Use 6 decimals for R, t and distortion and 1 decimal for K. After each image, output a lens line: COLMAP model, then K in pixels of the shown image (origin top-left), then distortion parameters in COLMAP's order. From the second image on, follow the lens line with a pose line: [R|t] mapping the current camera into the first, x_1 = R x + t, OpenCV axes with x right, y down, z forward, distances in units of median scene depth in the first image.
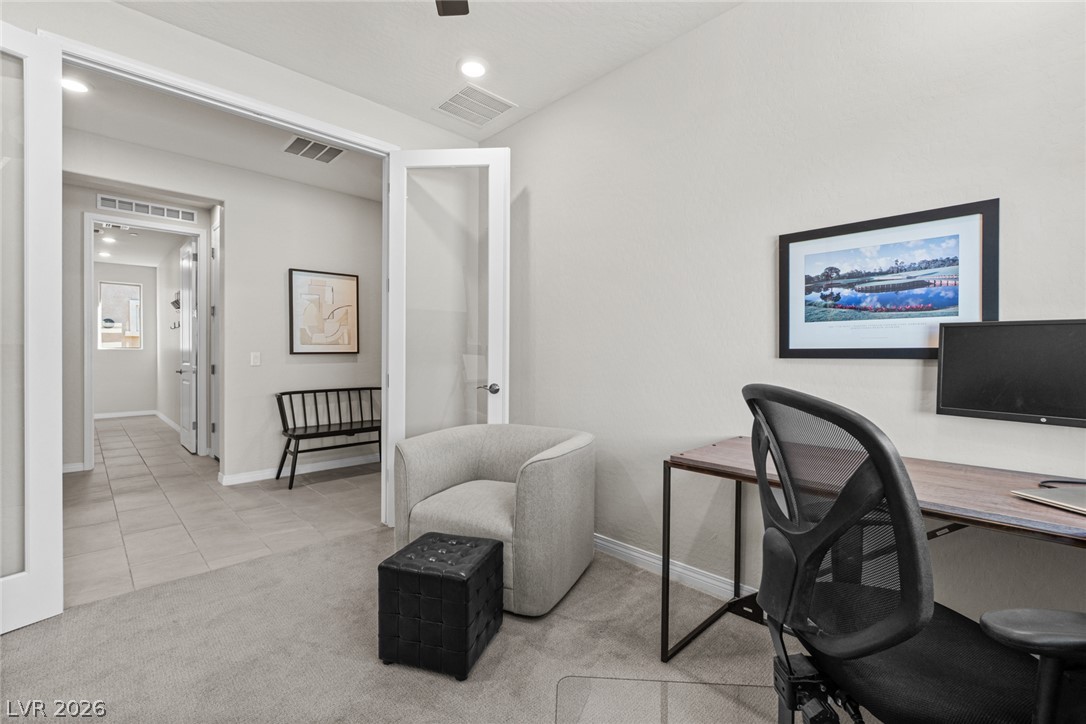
lens RADIAL K [[475.1, 0, 543.1], [0, 475.1, 358.4], [0, 0, 1]] dist [-0.002012, 0.000022]
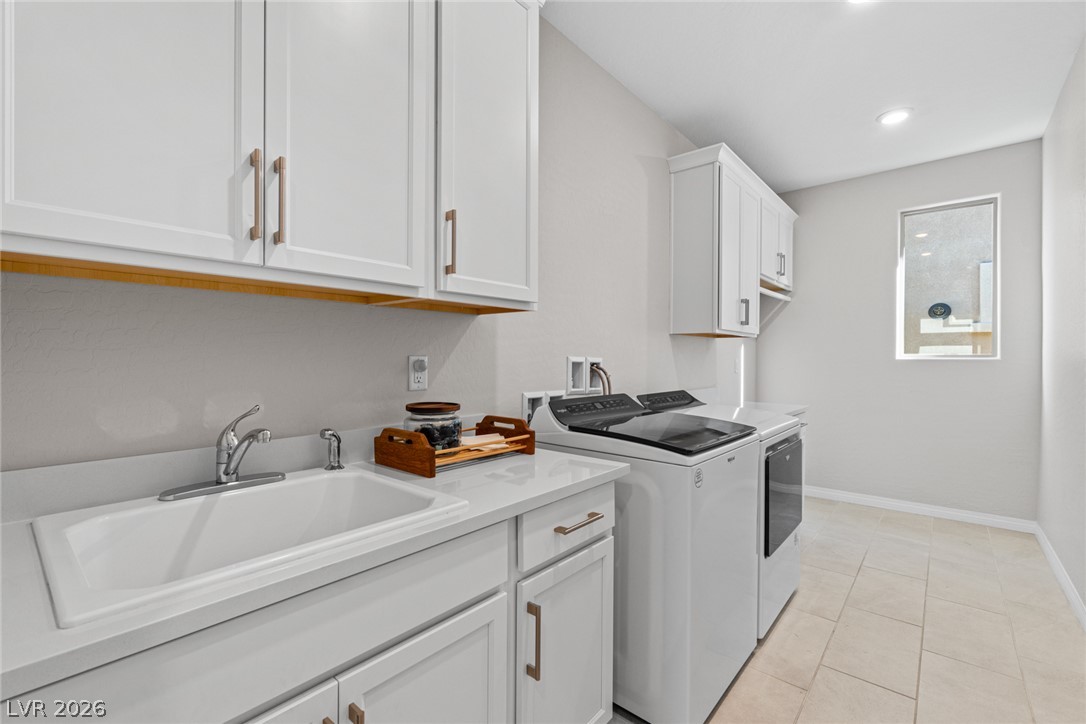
lens RADIAL K [[475.1, 0, 543.2], [0, 475.1, 359.6], [0, 0, 1]] dist [-0.002012, 0.000022]
pose [[0.087475, 0.000191, -0.996167, -0.399800], [-0.009348, 0.999956, -0.000629, -0.012973], [0.996123, 0.009367, 0.087473, 0.483931]]
